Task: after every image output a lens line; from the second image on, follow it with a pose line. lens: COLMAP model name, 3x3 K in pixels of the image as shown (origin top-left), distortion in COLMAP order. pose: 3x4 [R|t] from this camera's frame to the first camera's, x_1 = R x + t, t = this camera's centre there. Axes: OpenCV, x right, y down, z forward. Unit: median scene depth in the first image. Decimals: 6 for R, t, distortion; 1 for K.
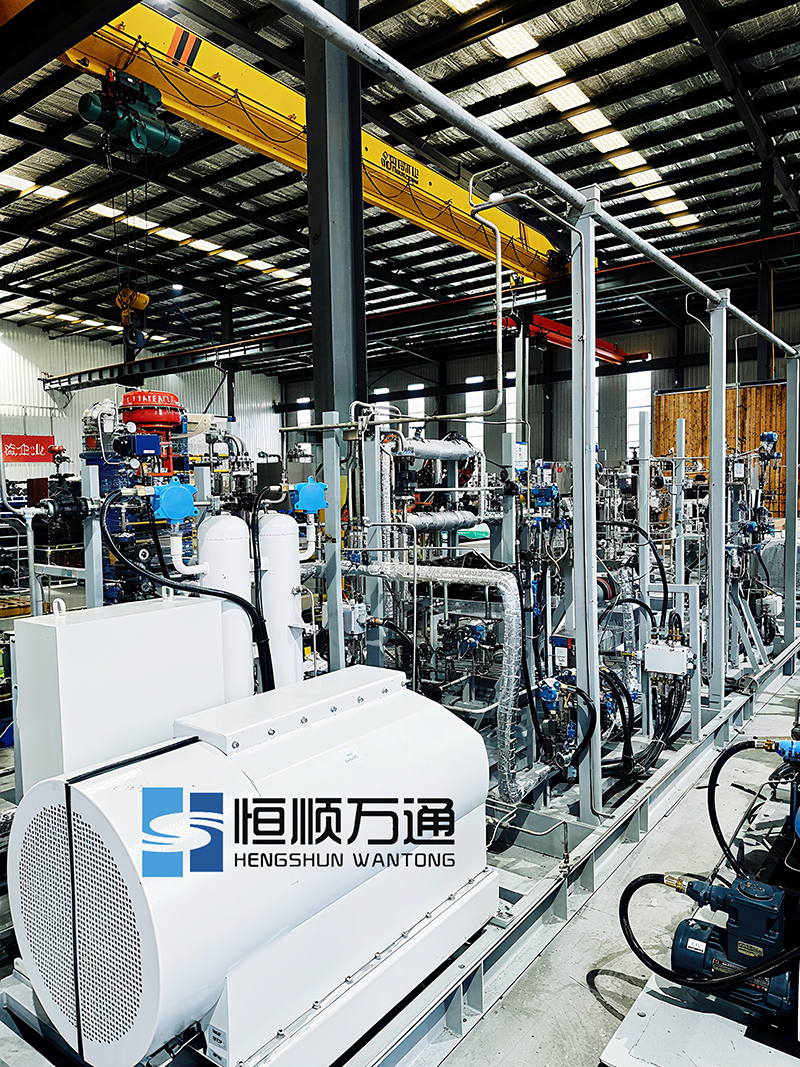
lens RADIAL K [[744.0, 0, 400.6], [0, 744.0, 527.7], [0, 0, 1]] dist [0.032135, -0.014931]
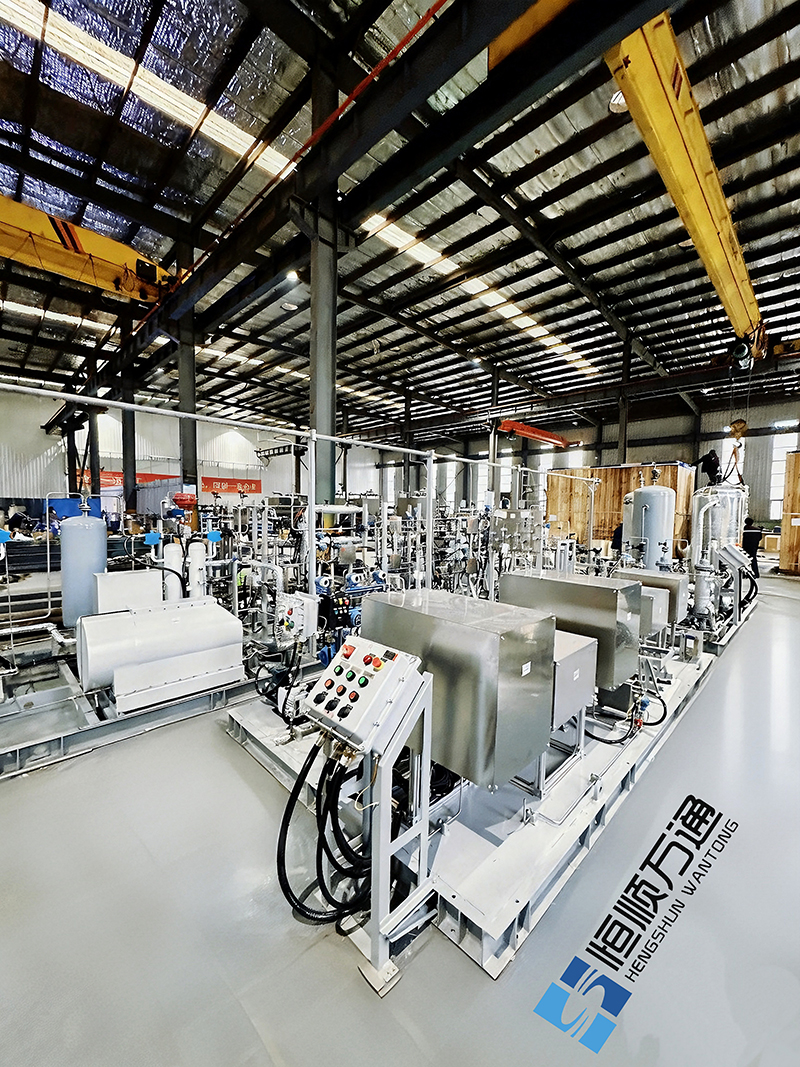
lens RADIAL K [[420.0, 0, 407.3], [0, 420.0, 534.8], [0, 0, 1]] dist [0.001807, 0.000073]
pose [[0.990076, 0.042787, -0.133860, 0.100237], [-0.041285, 0.999050, 0.013980, -0.012535], [0.134331, -0.008315, 0.990902, -0.062578]]
